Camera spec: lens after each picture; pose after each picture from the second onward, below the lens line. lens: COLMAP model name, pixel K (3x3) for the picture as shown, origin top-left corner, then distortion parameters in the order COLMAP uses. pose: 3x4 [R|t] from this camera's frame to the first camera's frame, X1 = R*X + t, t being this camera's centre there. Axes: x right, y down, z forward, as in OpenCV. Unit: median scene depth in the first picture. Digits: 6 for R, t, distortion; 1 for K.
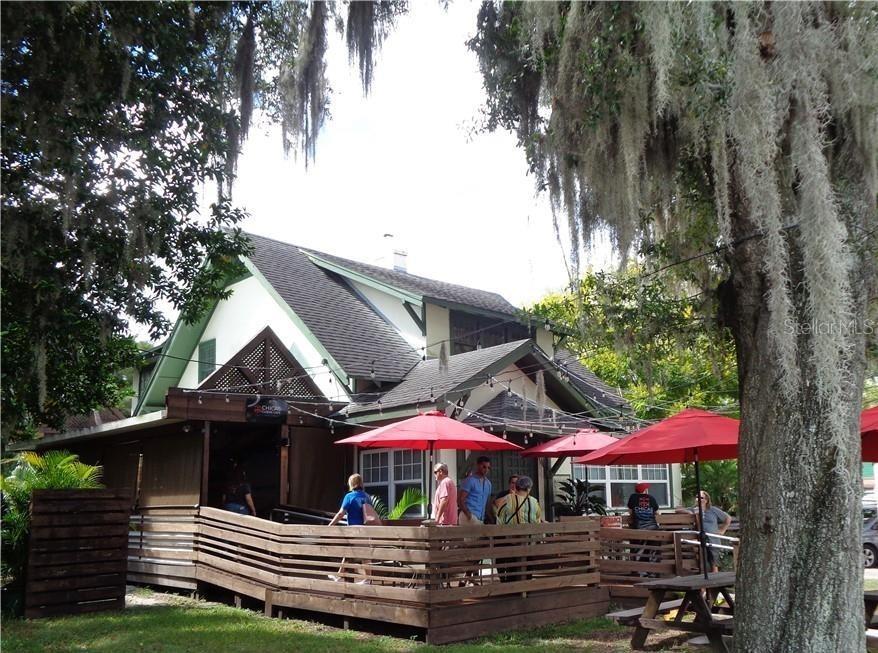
lens RADIAL K [[739.4, 0, 439.0], [0, 739.4, 326.5], [0, 0, 1]] dist [0.013974, 0.006725]
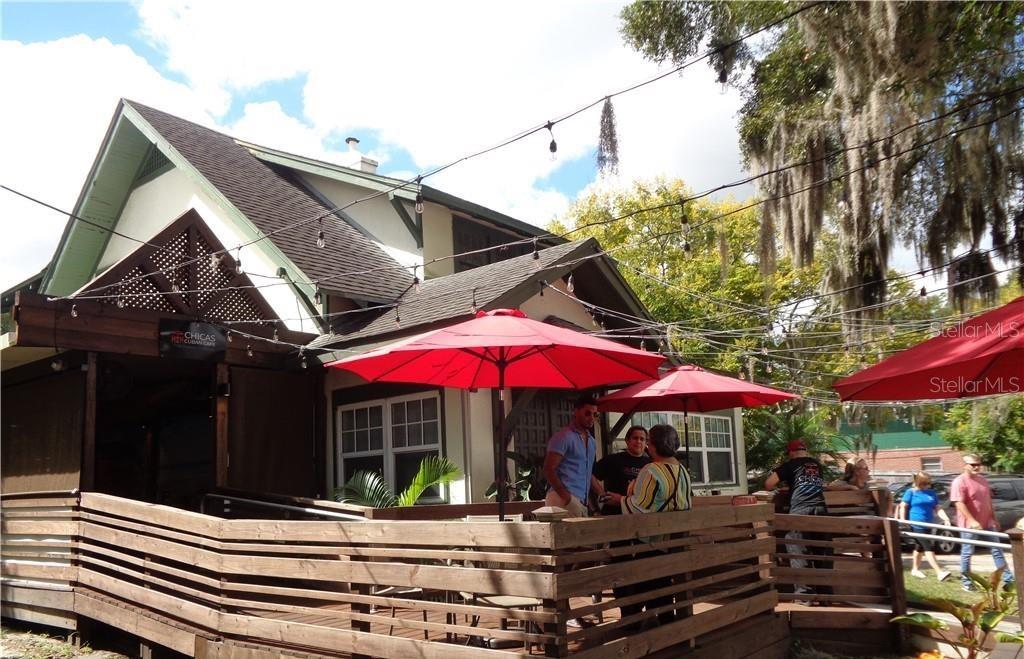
lens RADIAL K [[797.5, 0, 442.0], [0, 797.5, 332.5], [0, 0, 1]] dist [0.020662, 0.002048]
pose [[0.997280, -0.004100, 0.073592, -0.075954], [0.000938, 0.999077, 0.042949, 0.083561], [-0.073700, -0.042763, 0.996363, 0.327696]]
